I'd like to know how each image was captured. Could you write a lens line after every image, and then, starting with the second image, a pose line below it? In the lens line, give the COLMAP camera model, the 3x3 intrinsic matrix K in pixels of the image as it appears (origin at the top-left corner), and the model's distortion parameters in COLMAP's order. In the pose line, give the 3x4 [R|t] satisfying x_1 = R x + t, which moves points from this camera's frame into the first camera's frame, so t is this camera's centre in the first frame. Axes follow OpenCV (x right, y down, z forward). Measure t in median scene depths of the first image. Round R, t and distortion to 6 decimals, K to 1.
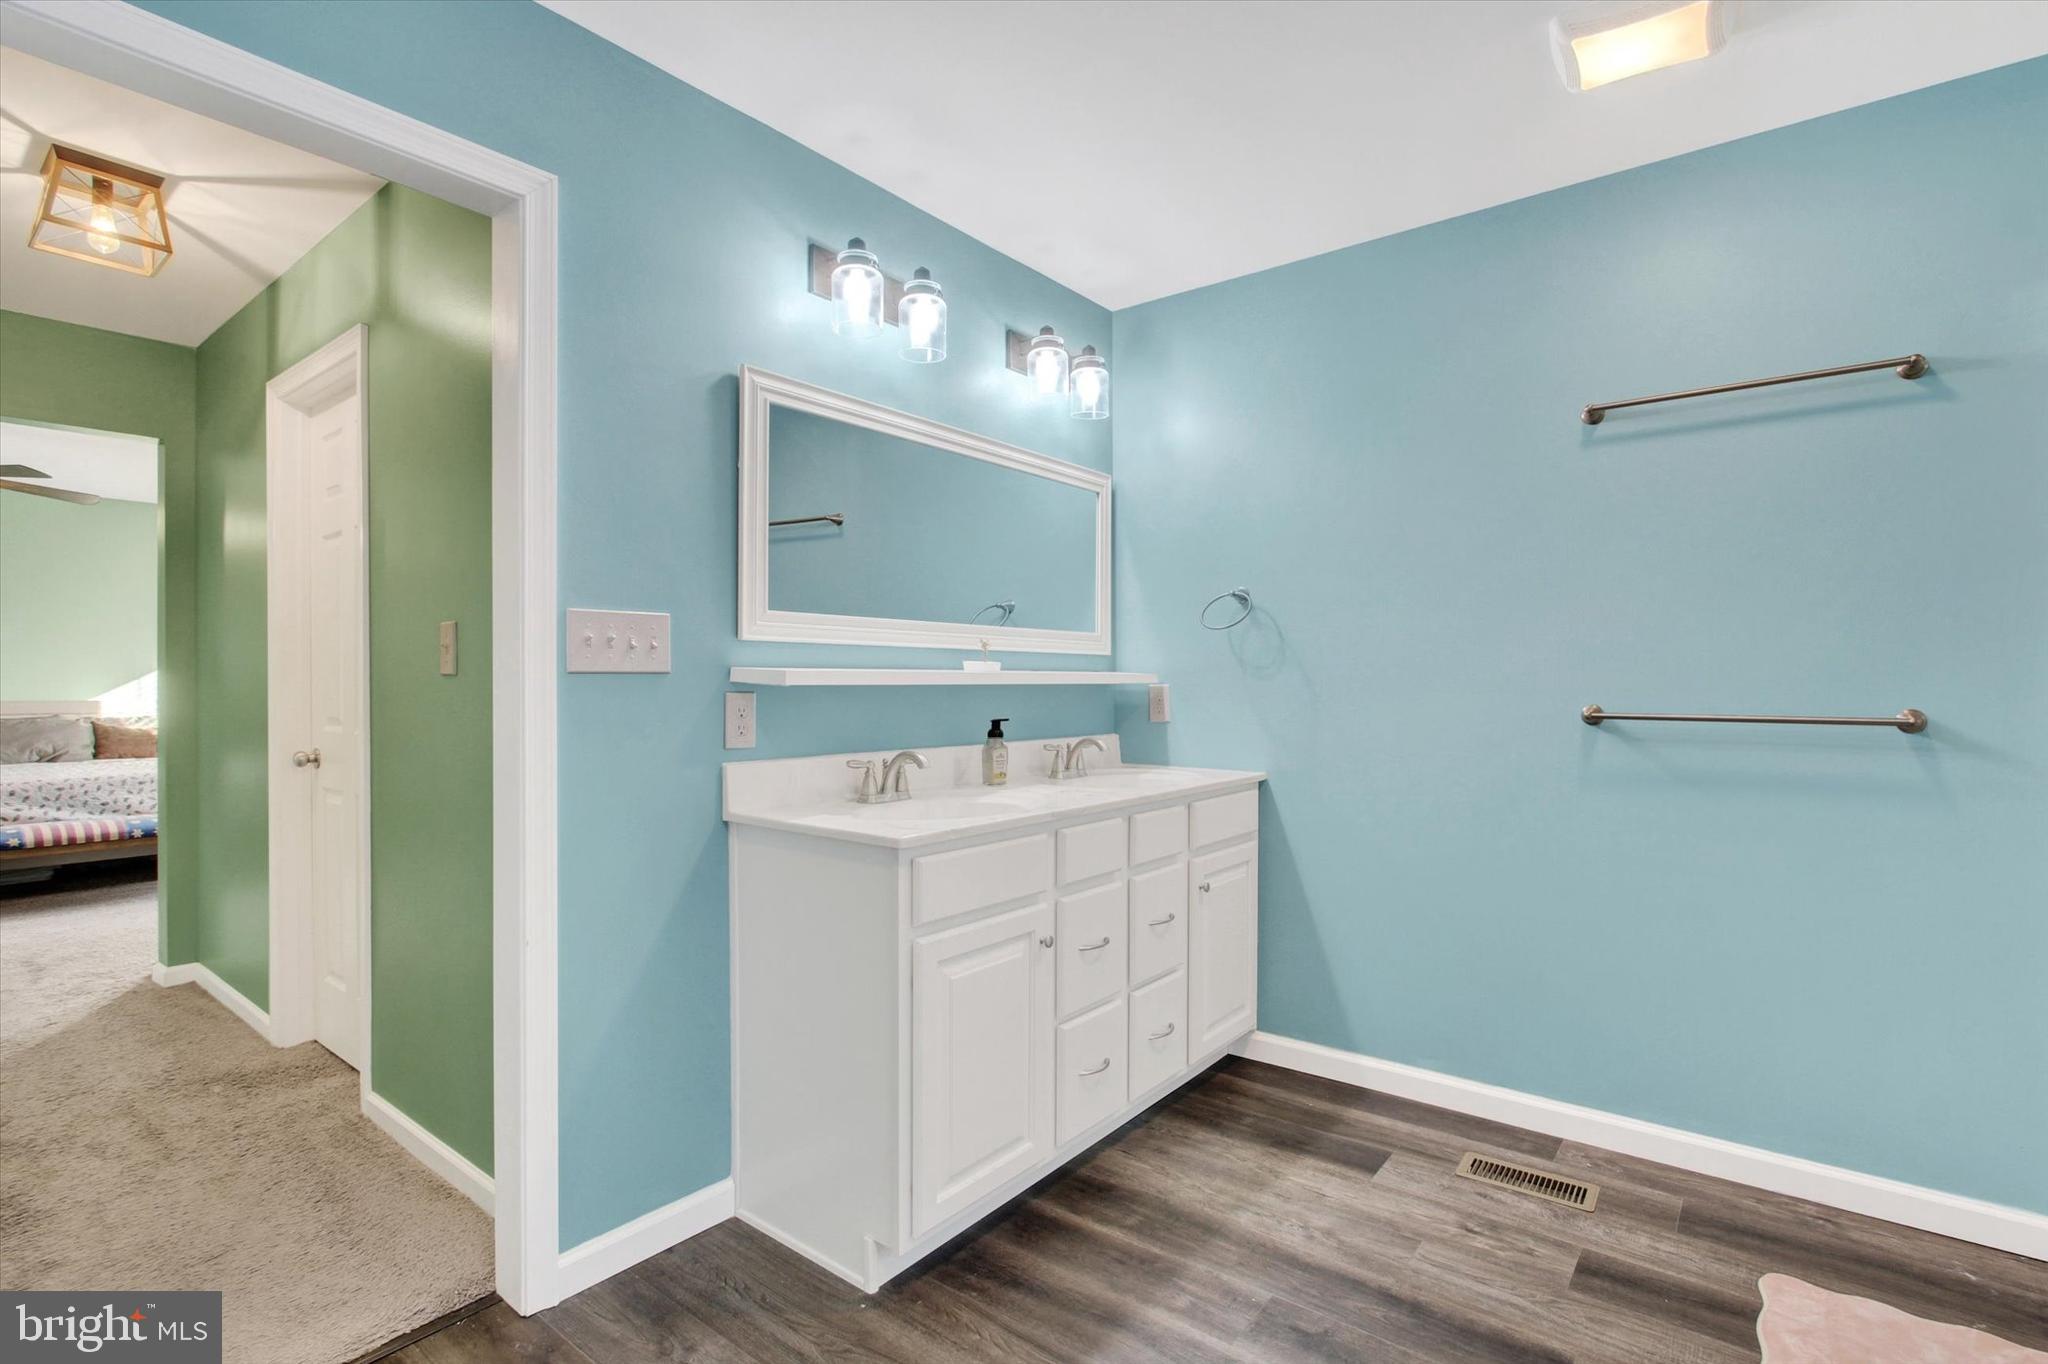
lens RADIAL K [[988.8, 0, 1028.2], [0, 988.8, 683.9], [0, 0, 1]] dist [-0.011849, 0.000853]
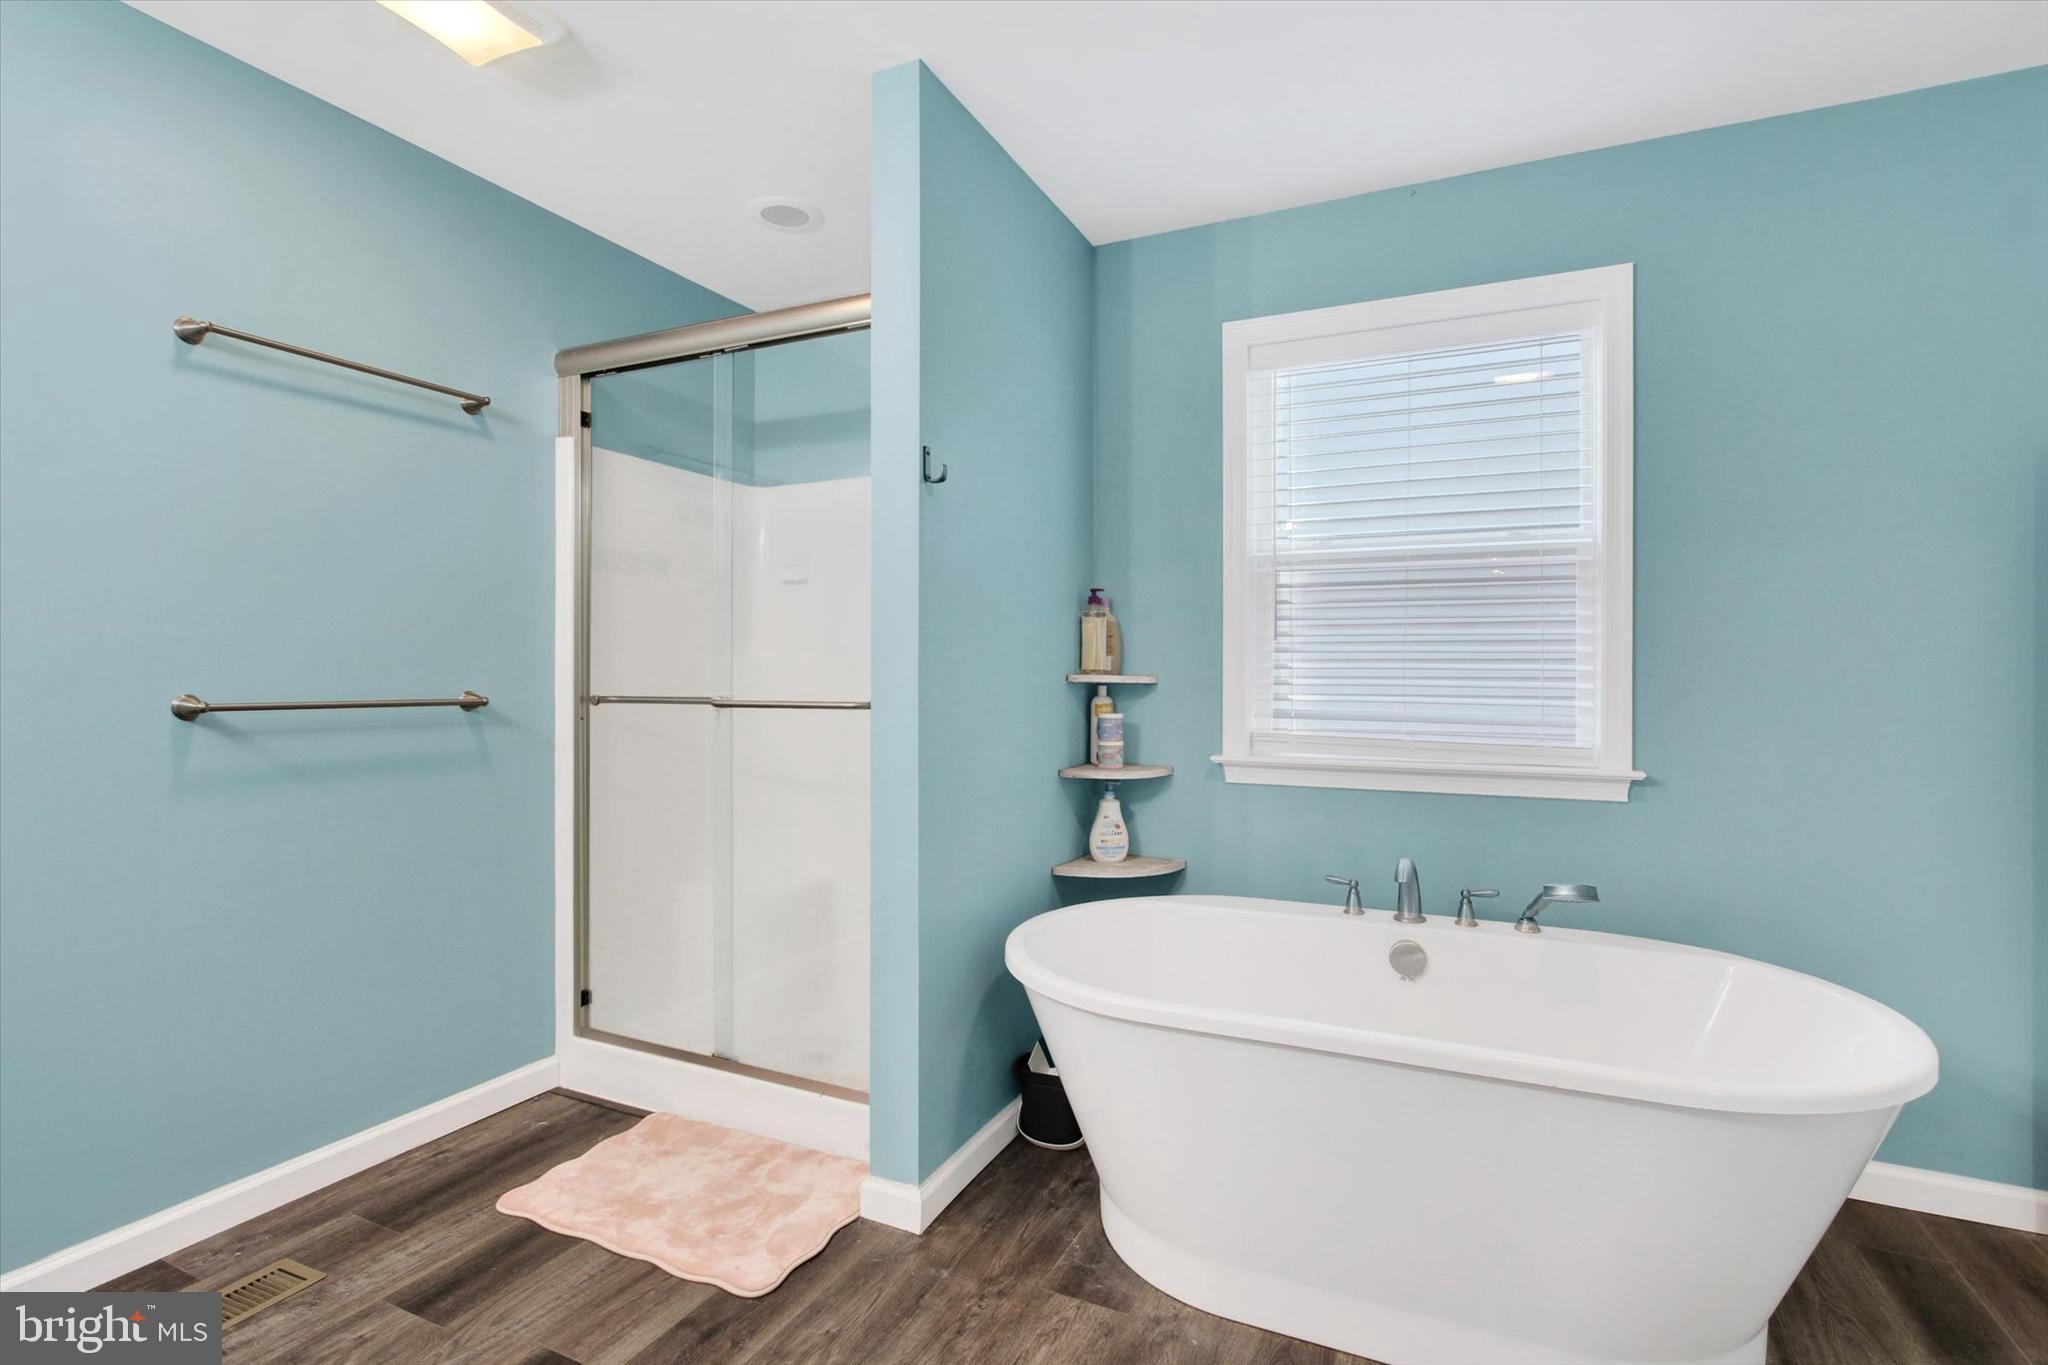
lens RADIAL K [[988.8, 0, 1028.2], [0, 988.8, 684.4], [0, 0, 1]] dist [-0.011849, 0.000853]
pose [[-0.228903, -0.011106, 0.973386, -0.417173], [0.000708, 0.999933, 0.011576, 0.004875], [-0.973449, 0.003338, -0.228879, 0.609068]]
